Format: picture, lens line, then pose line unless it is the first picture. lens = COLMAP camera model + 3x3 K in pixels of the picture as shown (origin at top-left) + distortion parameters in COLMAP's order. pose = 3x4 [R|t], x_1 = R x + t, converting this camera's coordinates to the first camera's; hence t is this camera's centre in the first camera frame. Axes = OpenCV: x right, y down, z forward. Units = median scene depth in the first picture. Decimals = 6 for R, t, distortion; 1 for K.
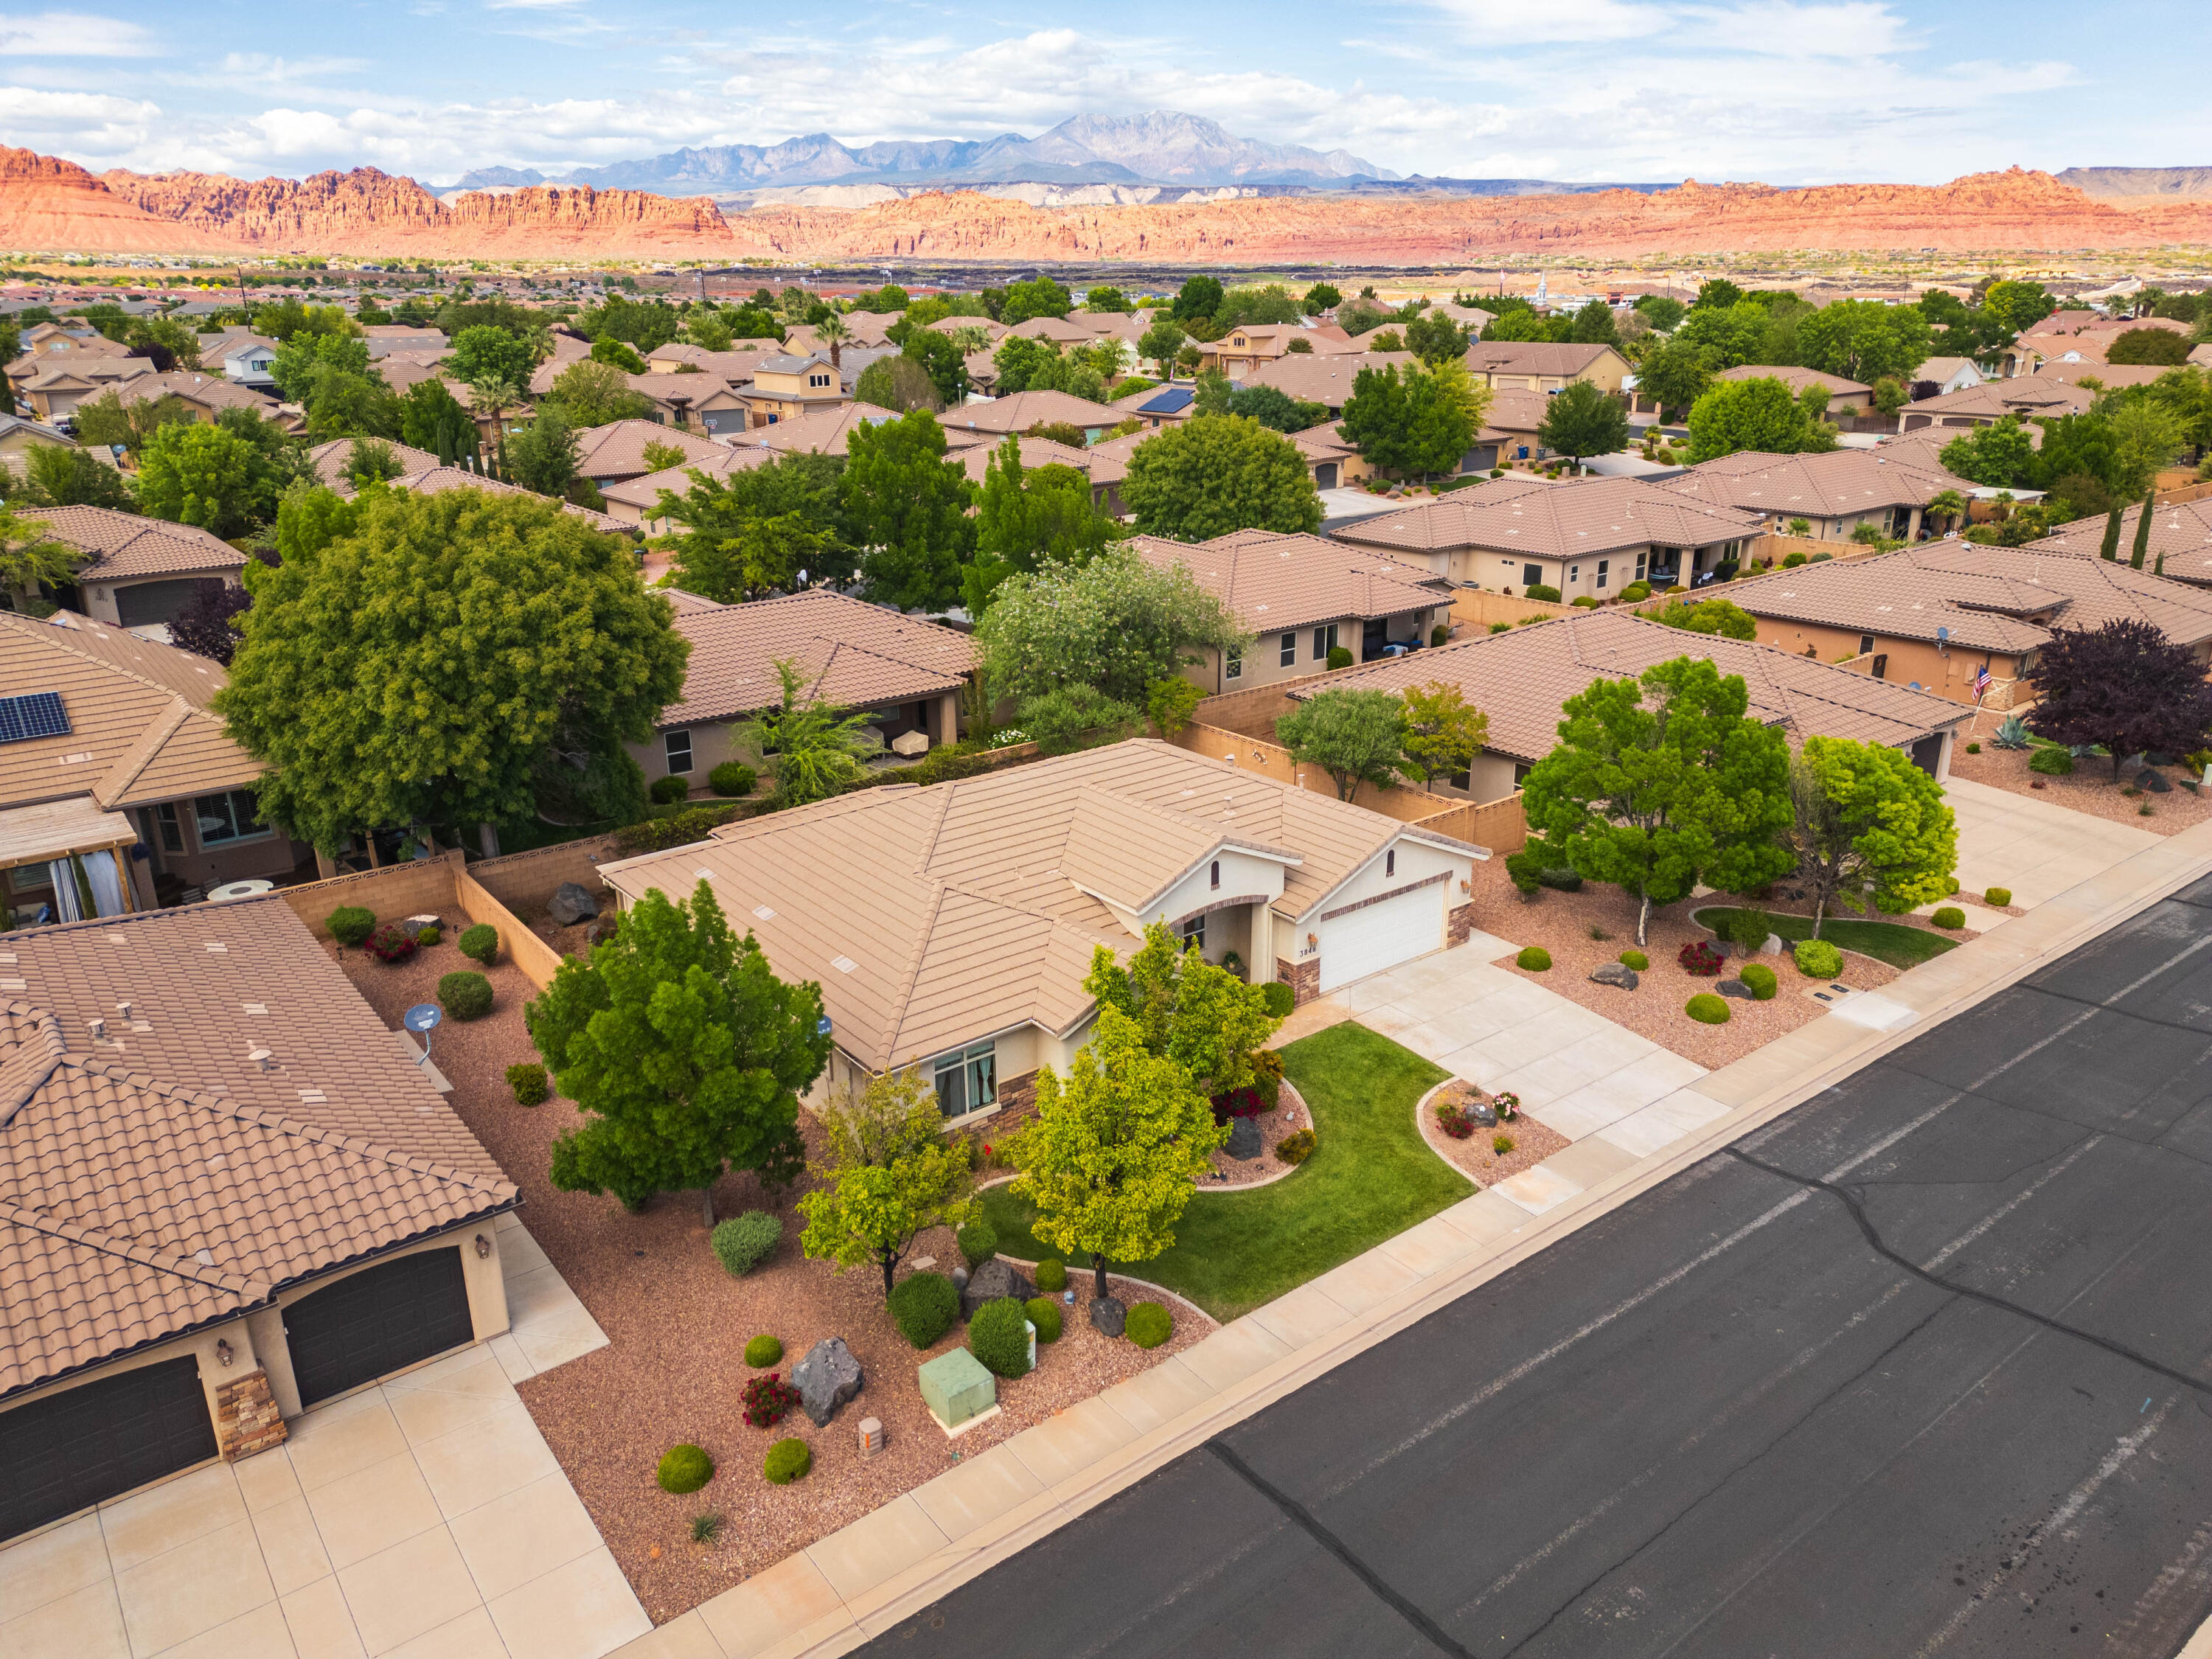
lens RADIAL K [[1548.9, 0, 1111.1], [0, 1548.9, 839.6], [0, 0, 1]] dist [0.079283, -0.080083]
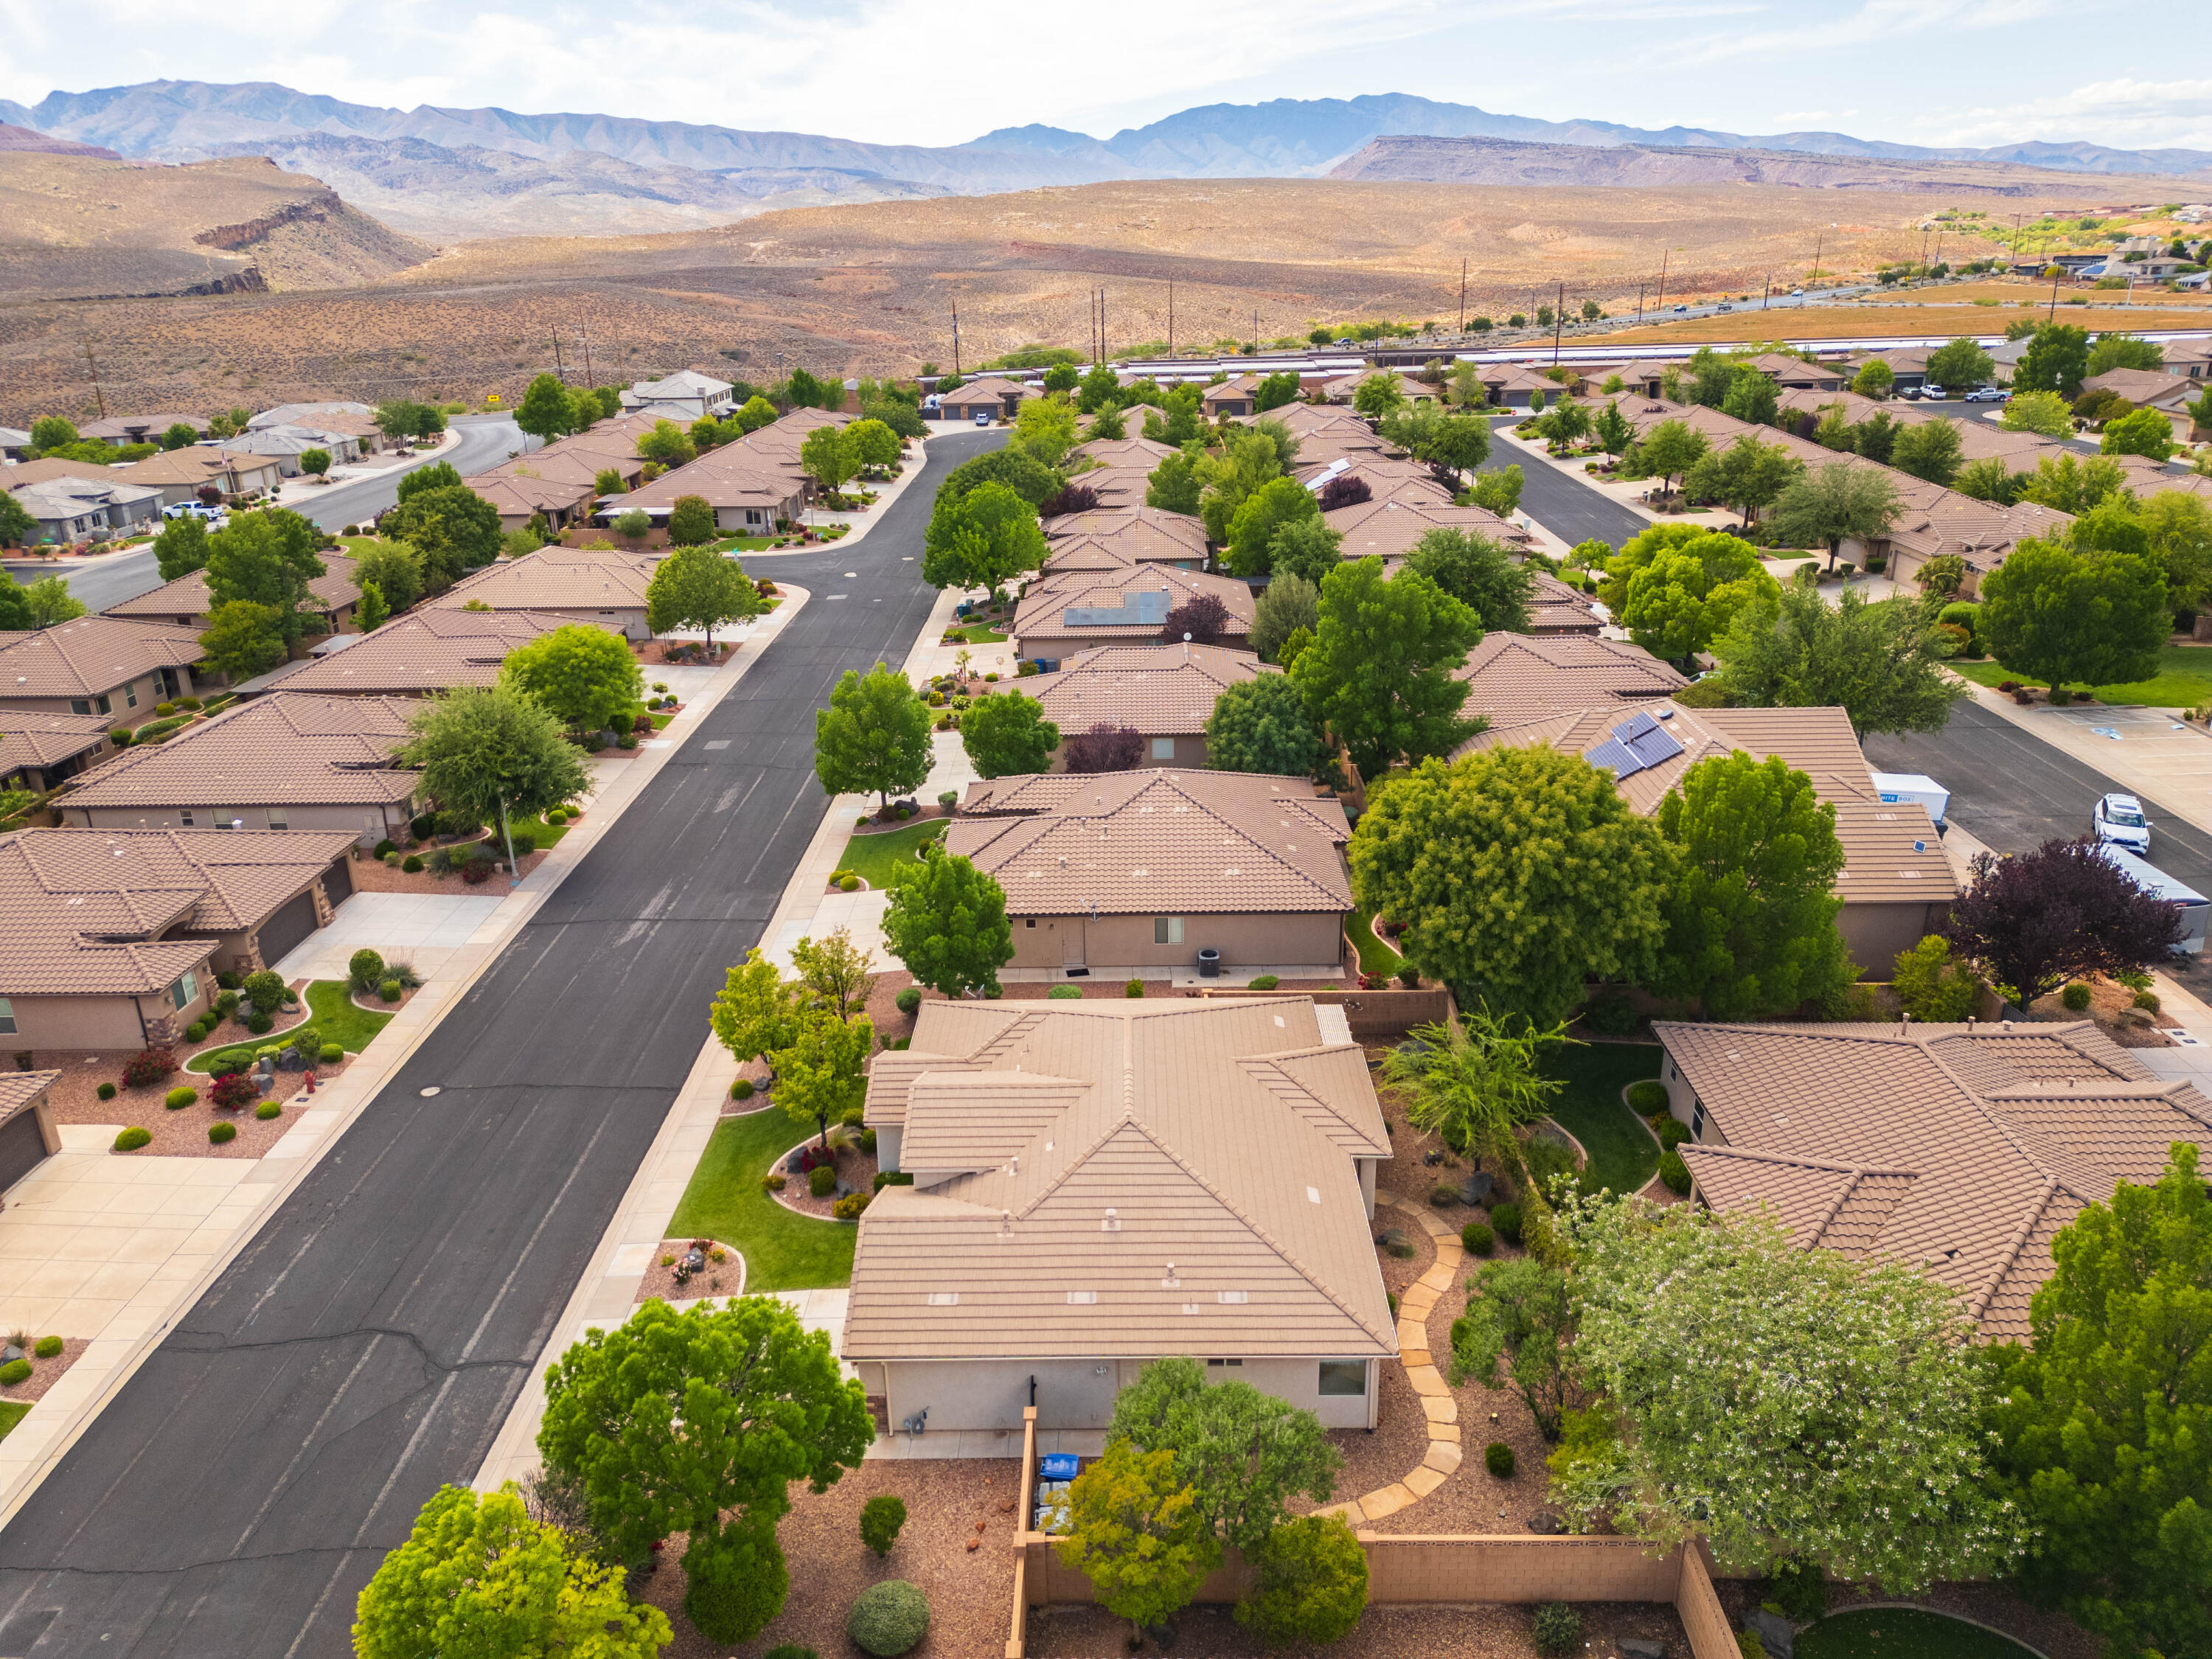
lens RADIAL K [[1547.1, 0, 1106.0], [0, 1547.1, 829.5], [0, 0, 1]] dist [0.093347, -0.093282]
pose [[-0.628407, 0.296784, -0.719044, 0.601602], [-0.240592, 0.804881, 0.542477, -0.656197], [0.739744, 0.513893, -0.434389, 1.130875]]
